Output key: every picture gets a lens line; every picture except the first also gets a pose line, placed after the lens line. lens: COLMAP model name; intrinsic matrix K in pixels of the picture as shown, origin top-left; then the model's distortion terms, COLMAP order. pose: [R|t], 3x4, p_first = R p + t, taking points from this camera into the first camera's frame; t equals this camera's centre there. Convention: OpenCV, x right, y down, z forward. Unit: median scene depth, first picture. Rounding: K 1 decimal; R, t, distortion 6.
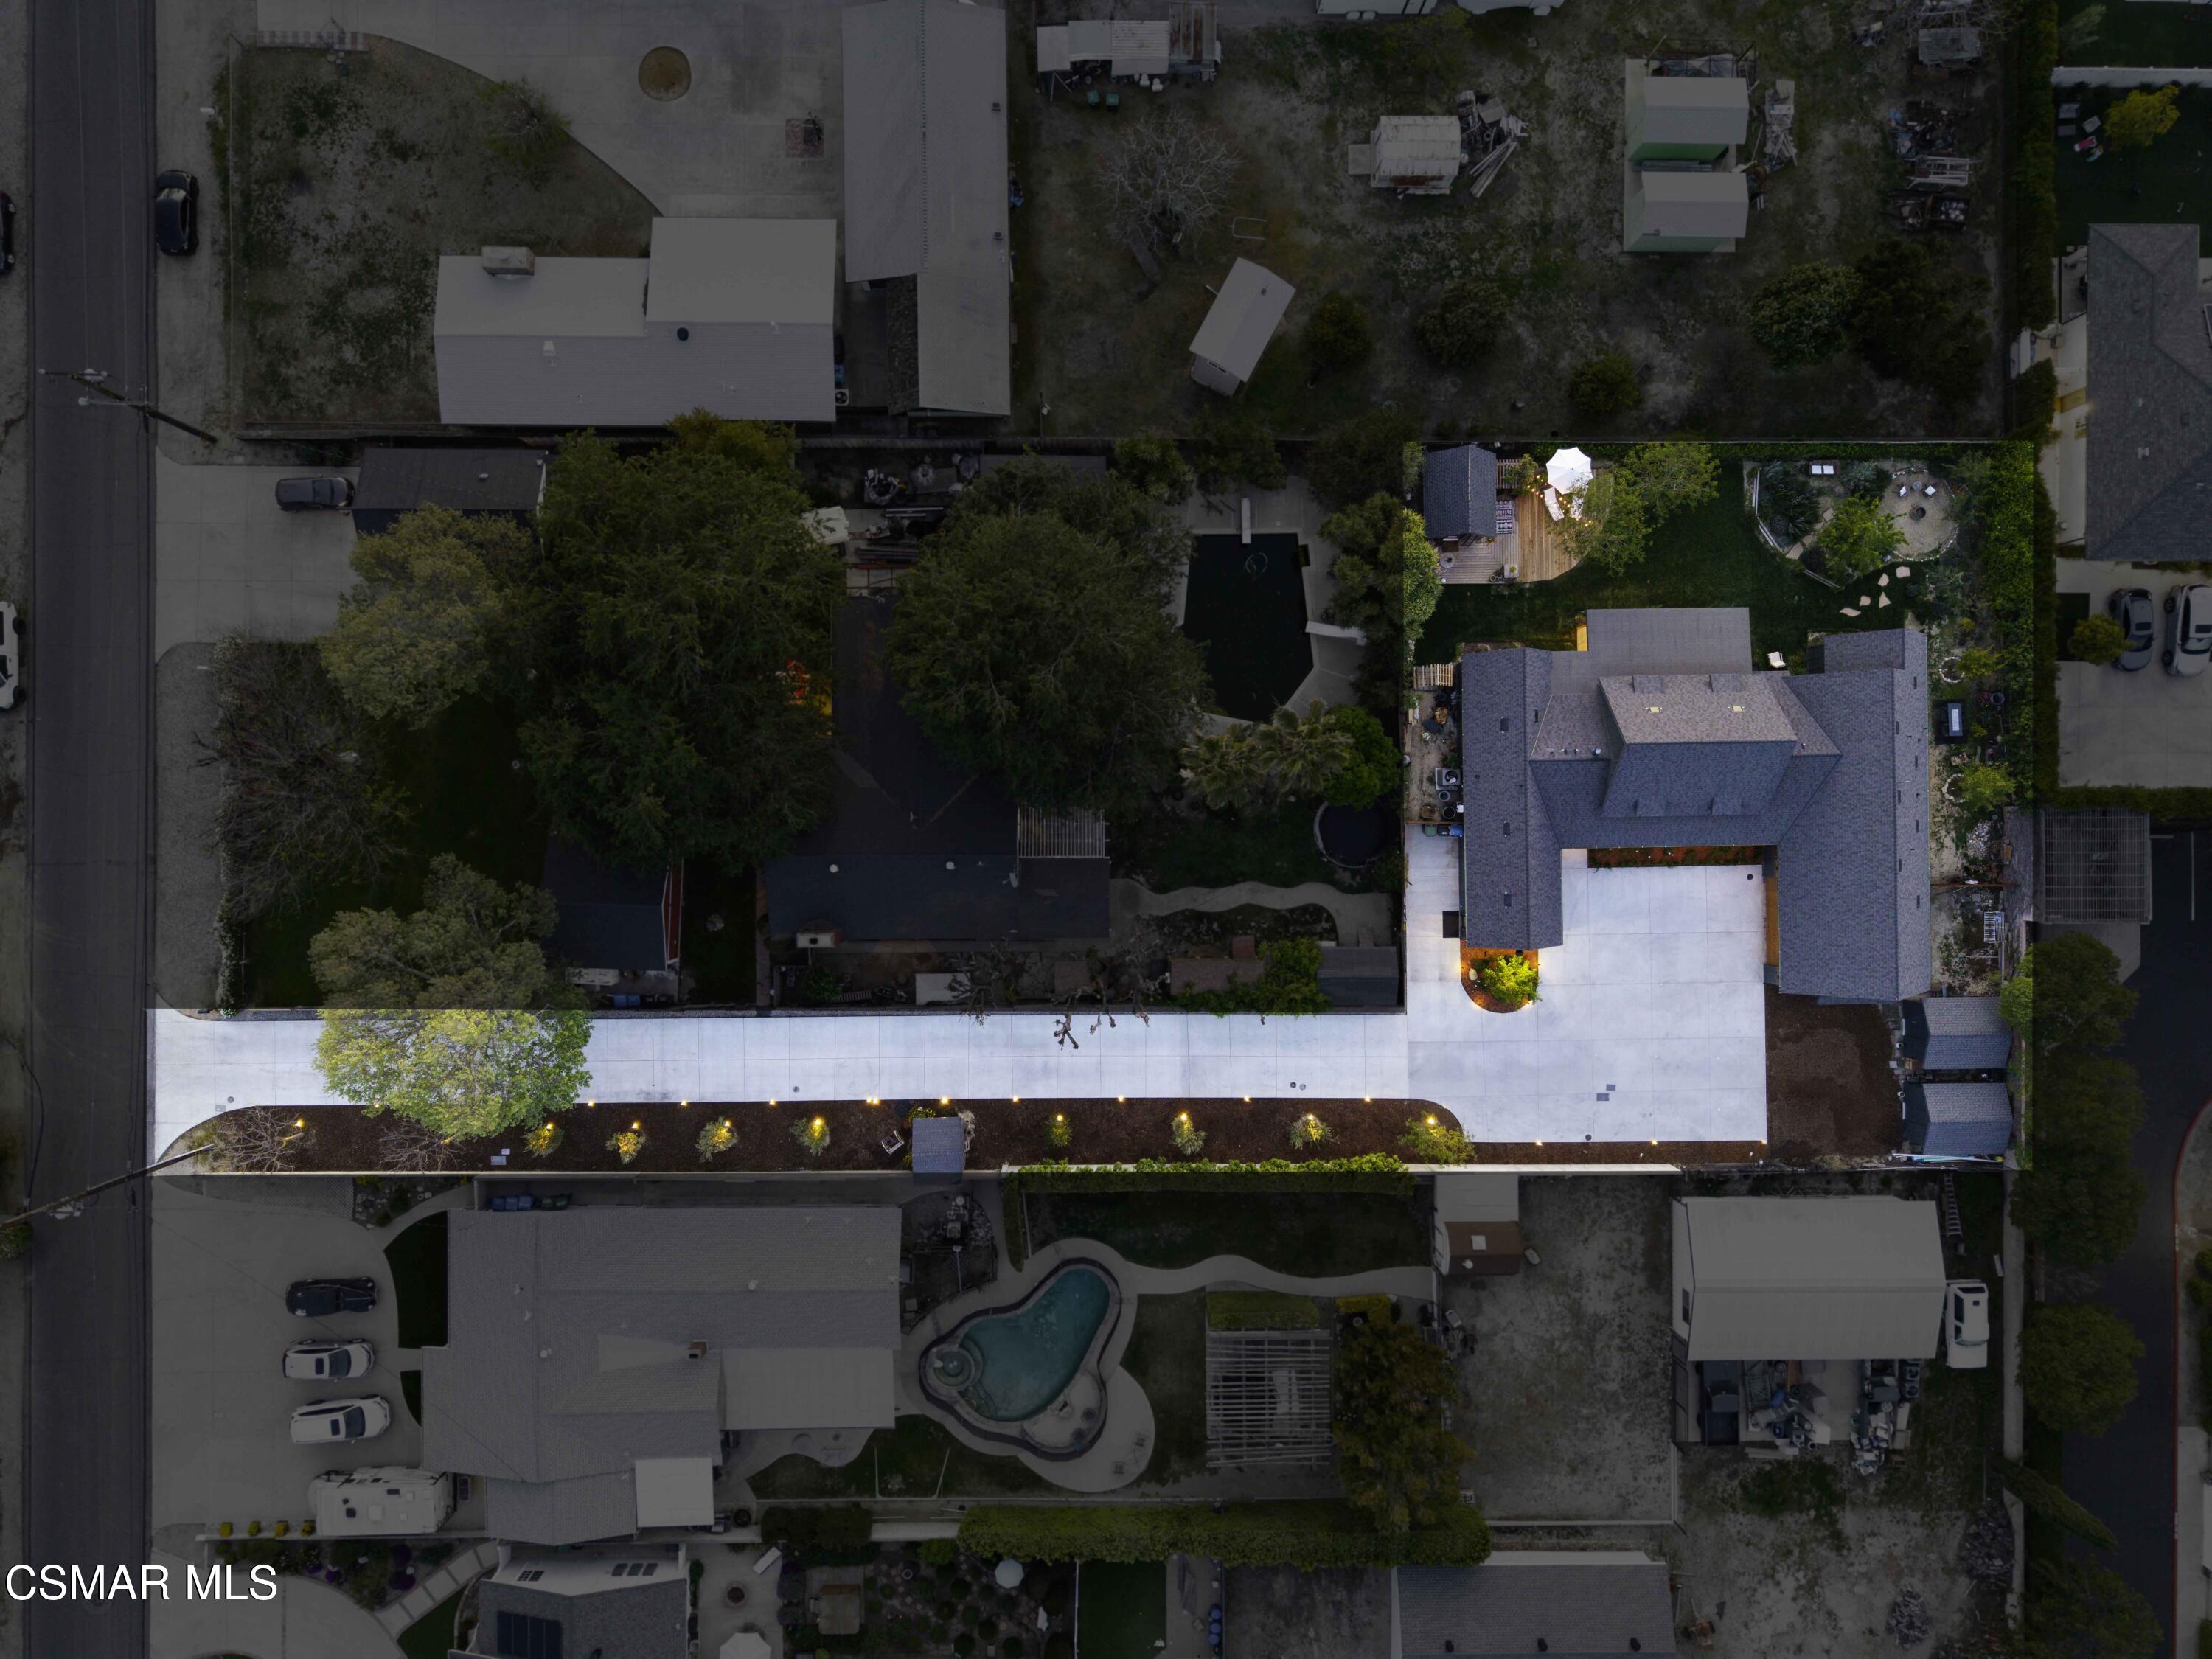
lens RADIAL K [[1514.5, 0, 1084.8], [0, 1514.5, 822.1], [0, 0, 1]] dist [0.028553, -0.012889]
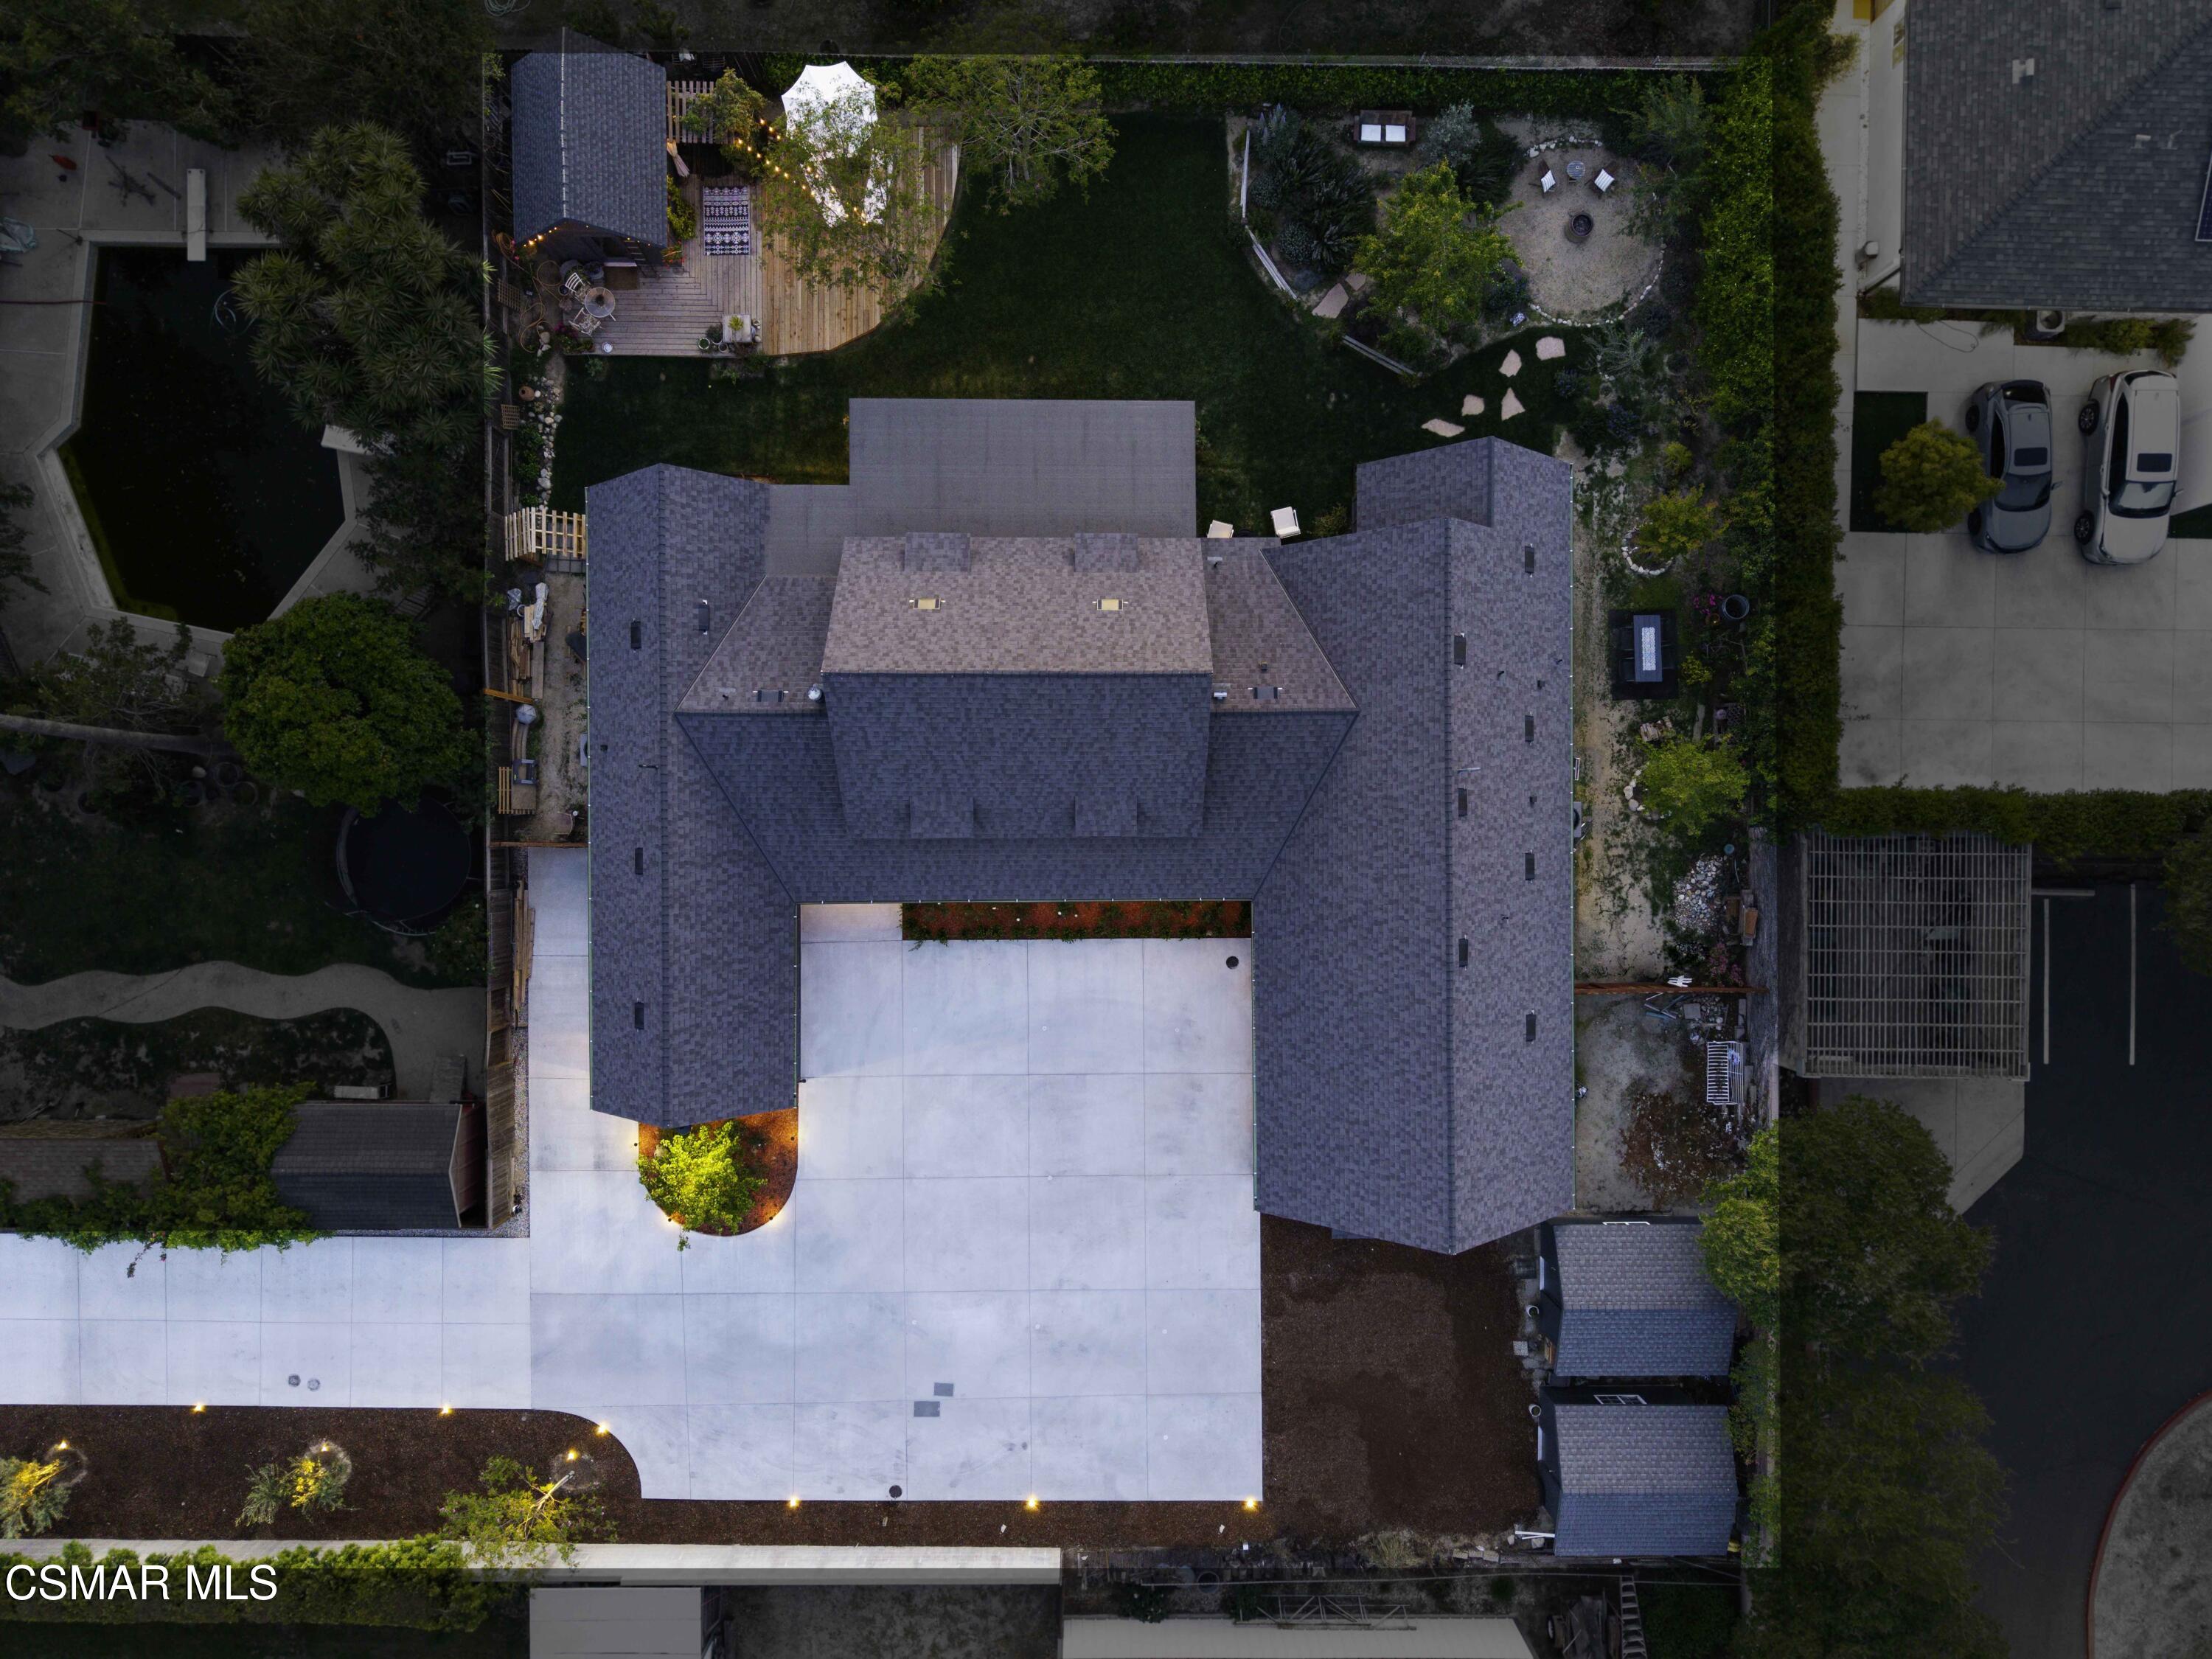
lens RADIAL K [[1514.5, 0, 1119.8], [0, 1514.5, 819.9], [0, 0, 1]] dist [0.028553, -0.012889]
pose [[0.999898, 0.012402, -0.007087, 0.405081], [-0.012418, 0.999920, -0.002196, -0.008863], [0.007059, 0.002283, 0.999972, 0.511158]]
